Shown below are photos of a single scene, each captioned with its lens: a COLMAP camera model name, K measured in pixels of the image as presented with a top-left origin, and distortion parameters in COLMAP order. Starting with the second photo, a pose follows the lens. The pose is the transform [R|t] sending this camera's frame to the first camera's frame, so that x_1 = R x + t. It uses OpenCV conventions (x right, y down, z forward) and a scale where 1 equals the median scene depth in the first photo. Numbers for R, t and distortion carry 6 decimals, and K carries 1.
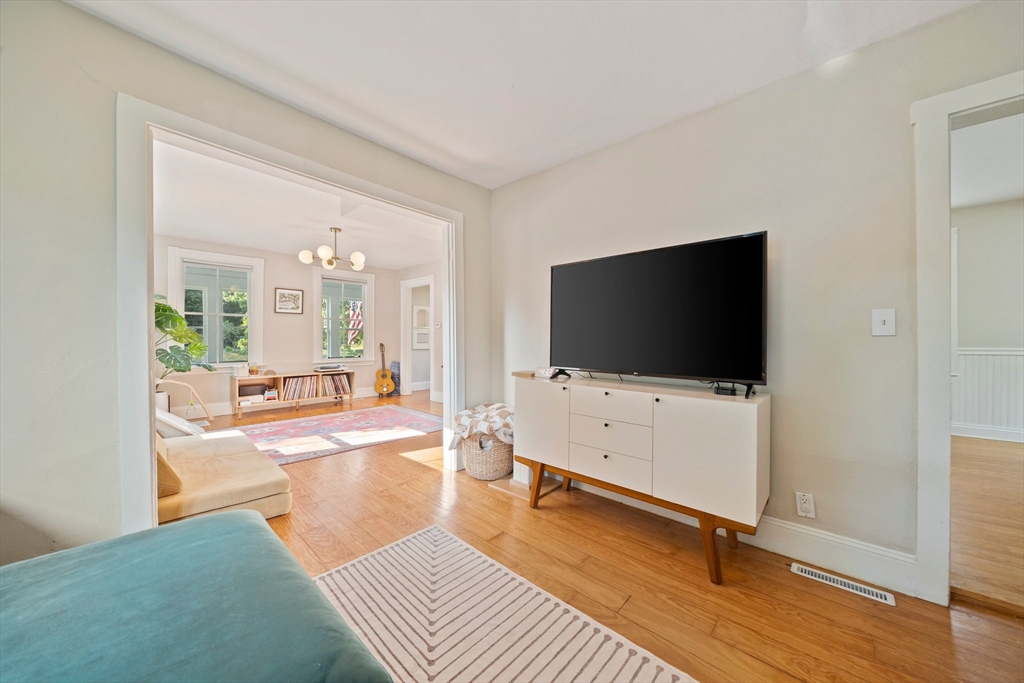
lens RADIAL K [[352.6, 0, 521.1], [0, 352.6, 340.5], [0, 0, 1]] dist [-0.008861, 0.000127]
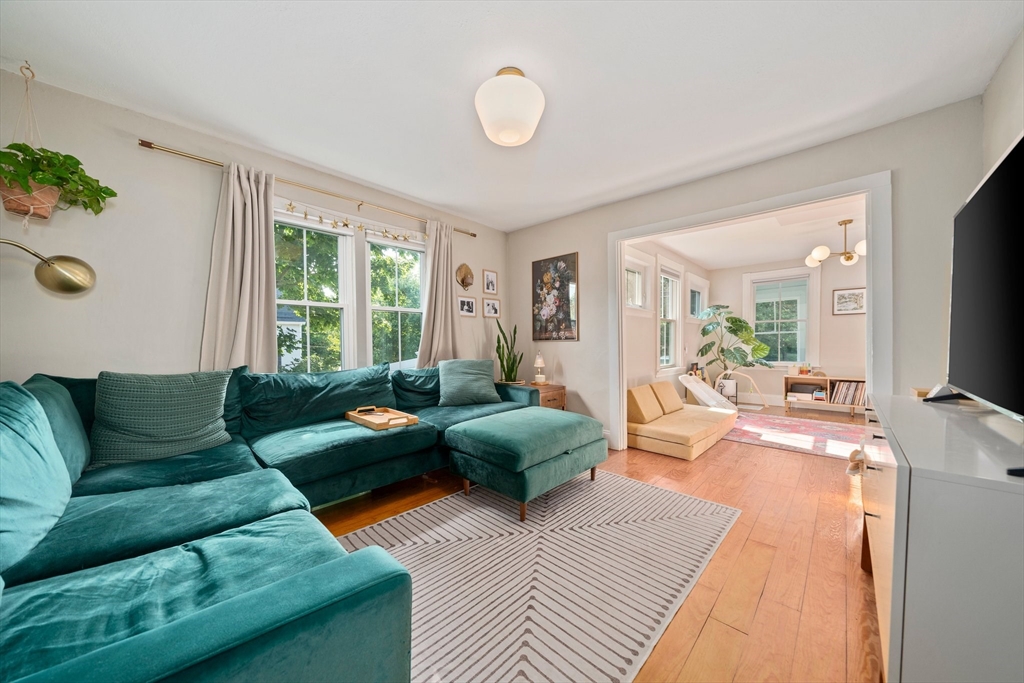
lens RADIAL K [[352.6, 0, 516.9], [0, 352.6, 347.3], [0, 0, 1]] dist [-0.008861, 0.000127]
pose [[-0.011018, 0.010879, -0.999880, 0.339703], [0.000451, 0.999941, 0.010874, 0.001432], [0.999939, -0.000331, -0.011022, 0.125058]]
